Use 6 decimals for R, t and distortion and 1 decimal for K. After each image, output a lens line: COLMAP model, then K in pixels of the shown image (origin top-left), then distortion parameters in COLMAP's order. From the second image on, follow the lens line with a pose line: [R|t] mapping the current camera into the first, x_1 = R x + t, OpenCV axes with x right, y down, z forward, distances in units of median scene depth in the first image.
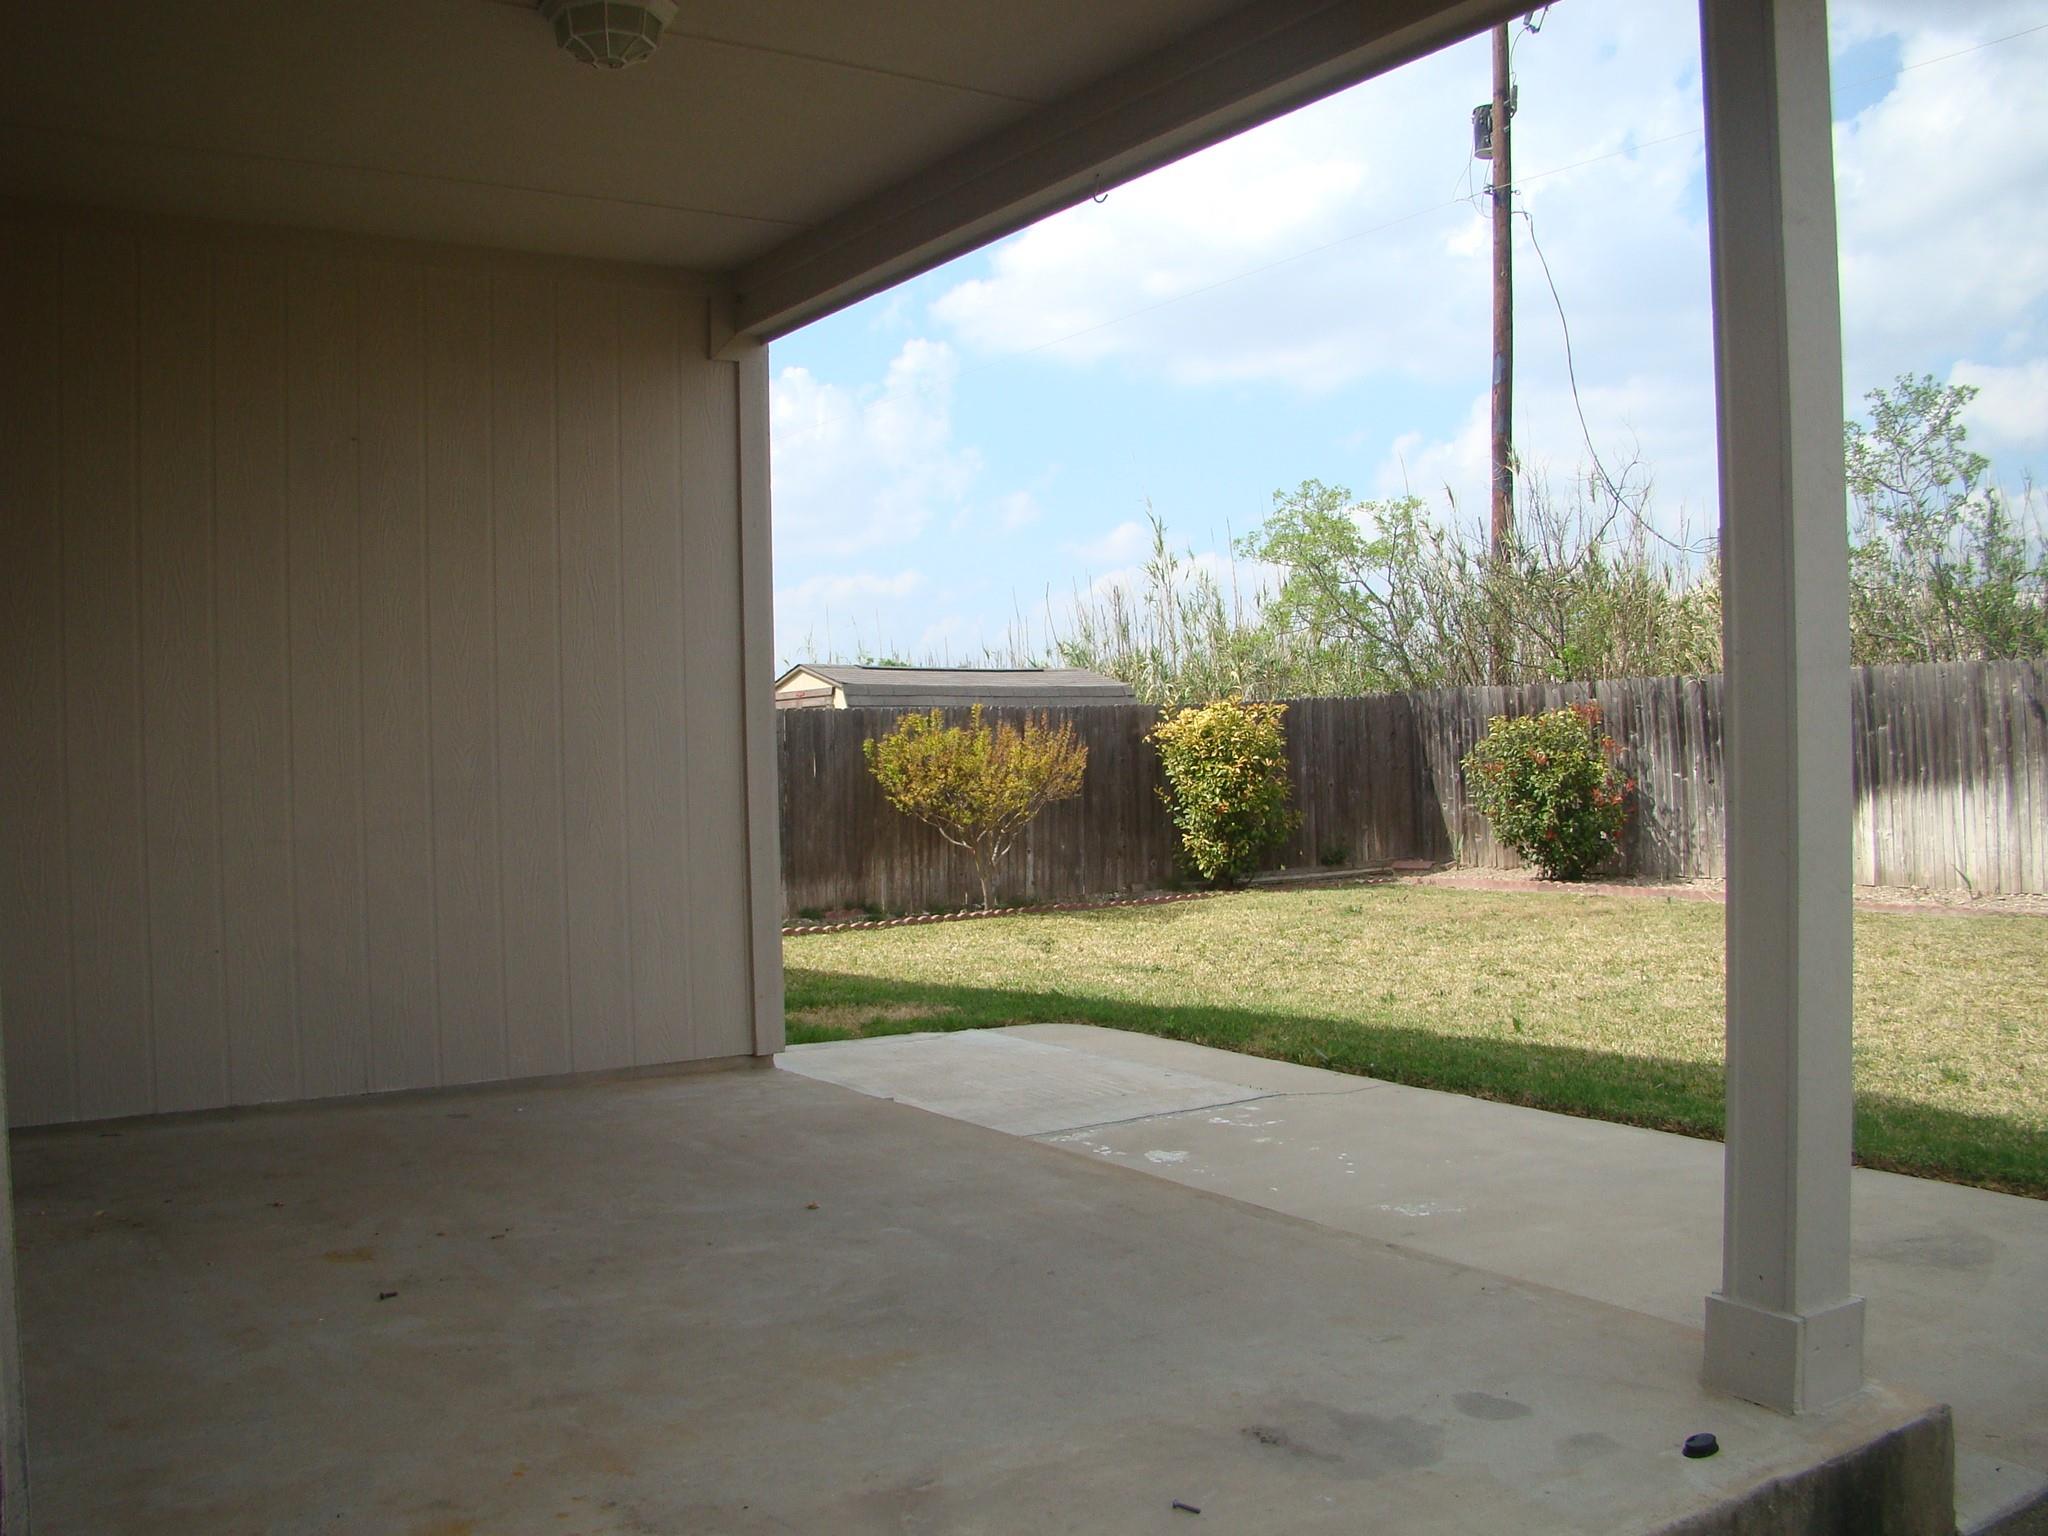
lens RADIAL K [[1871.7, 0, 1024.3], [0, 1871.7, 768.7], [0, 0, 1]] dist [-0.112493, -0.007465]
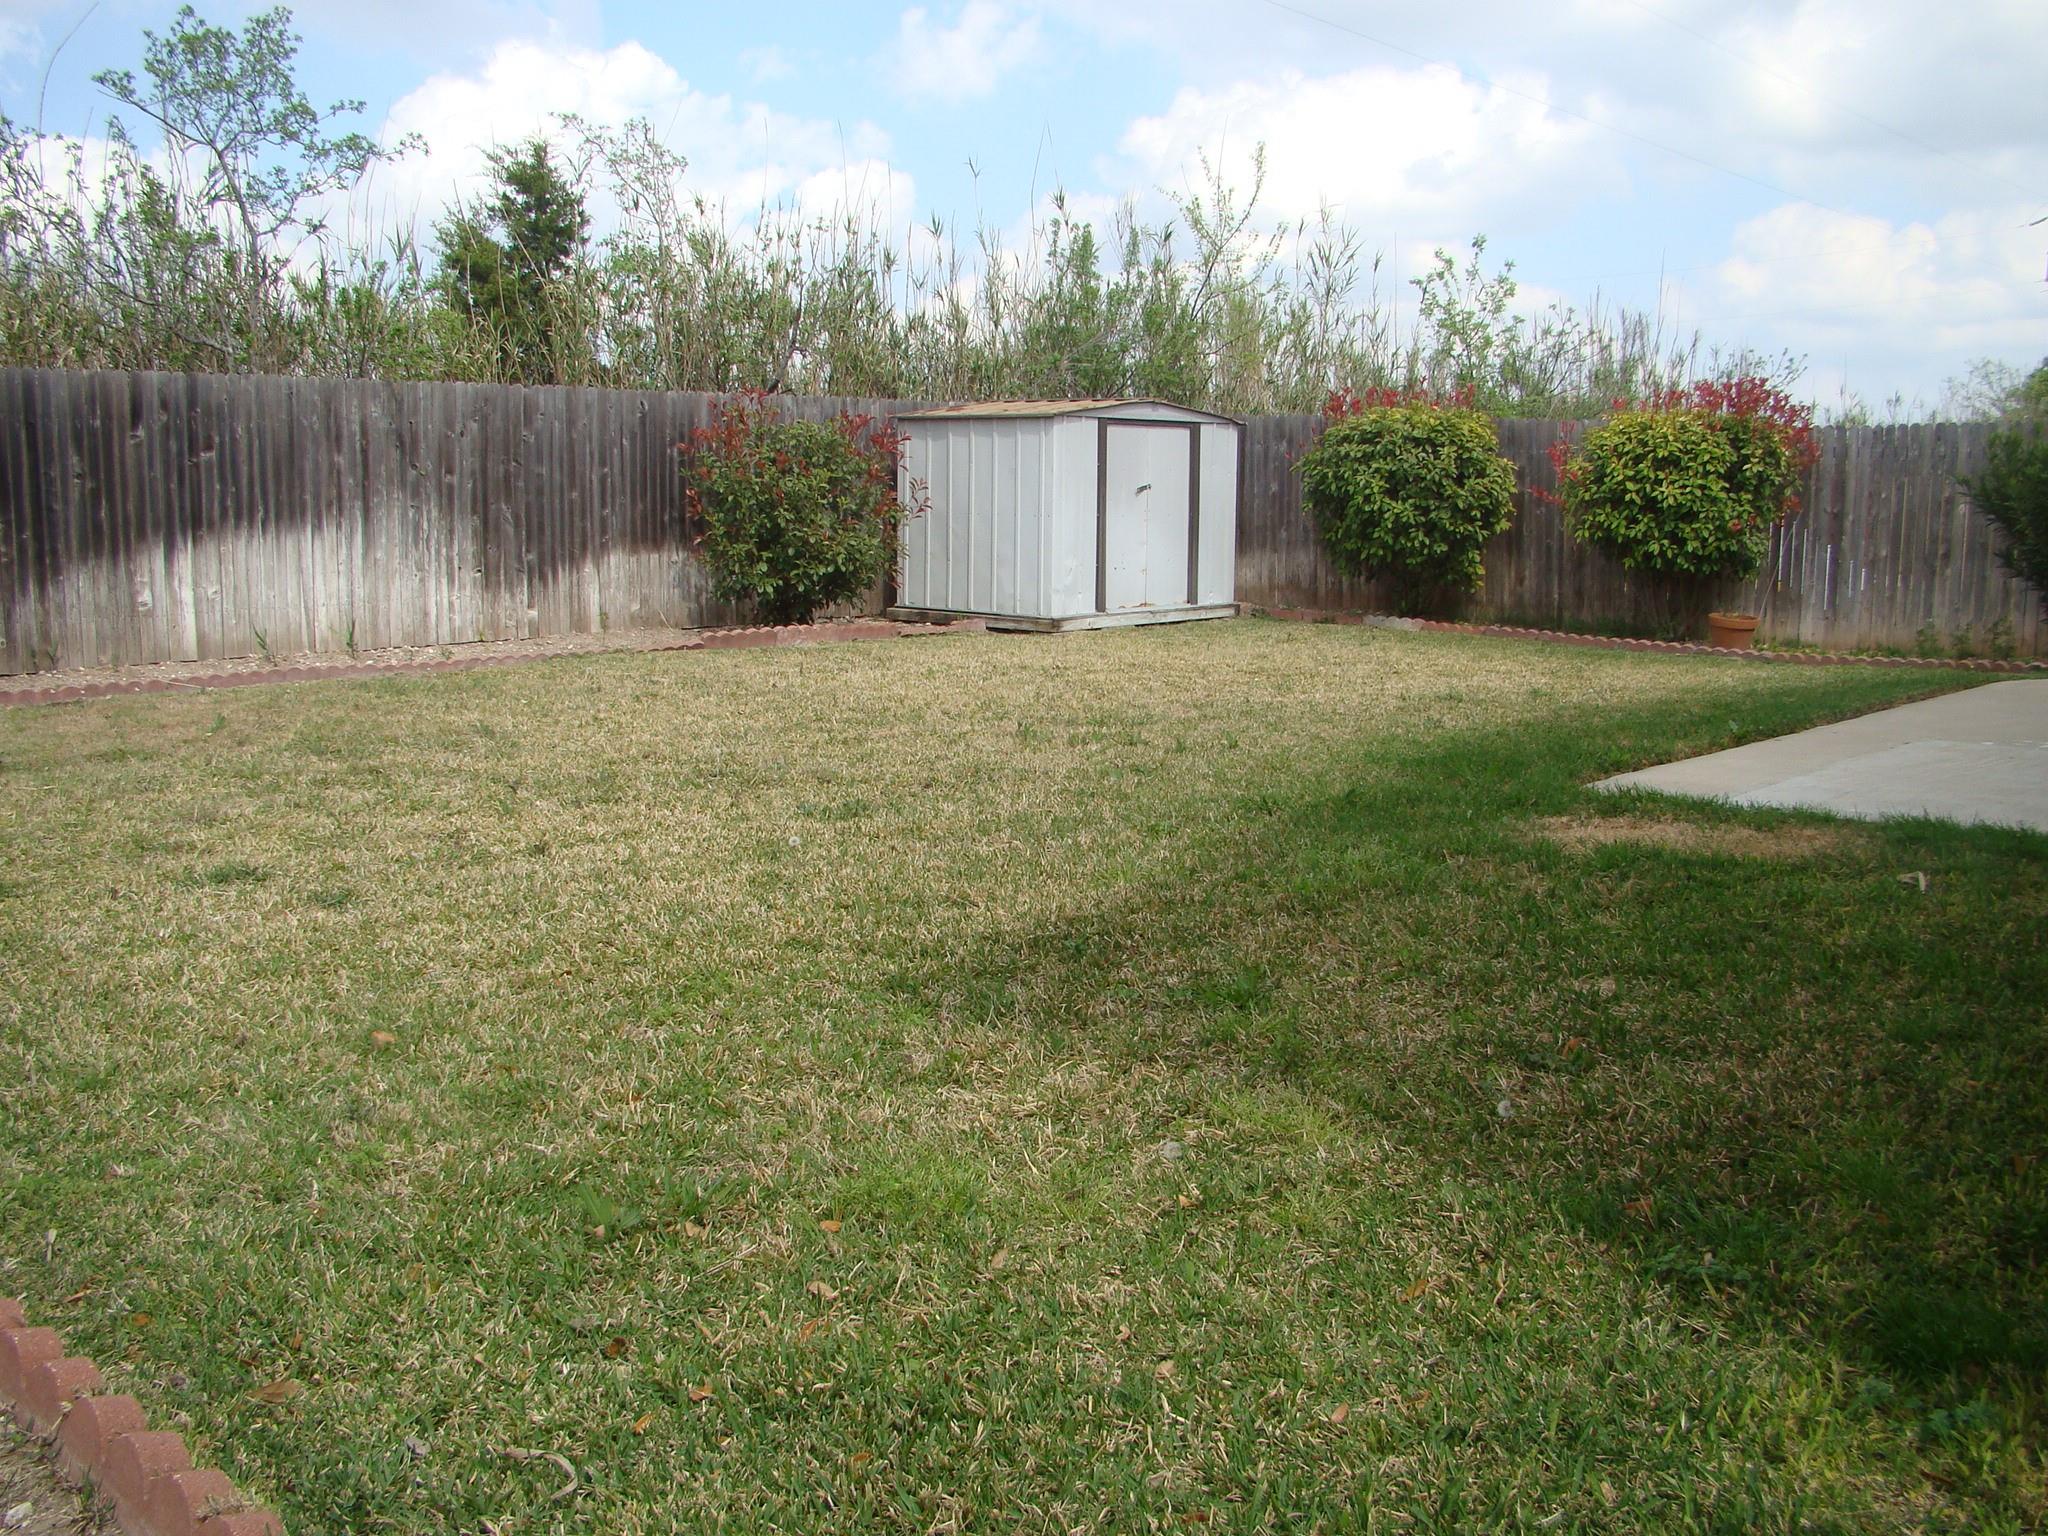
lens RADIAL K [[1871.7, 0, 1024.8], [0, 1871.7, 769.3], [0, 0, 1]] dist [-0.112493, -0.007465]
pose [[0.666919, -0.063184, 0.742447, 0.099582], [-0.053675, 0.989736, 0.132444, -0.009466], [-0.743195, -0.128180, 0.656682, 0.181784]]
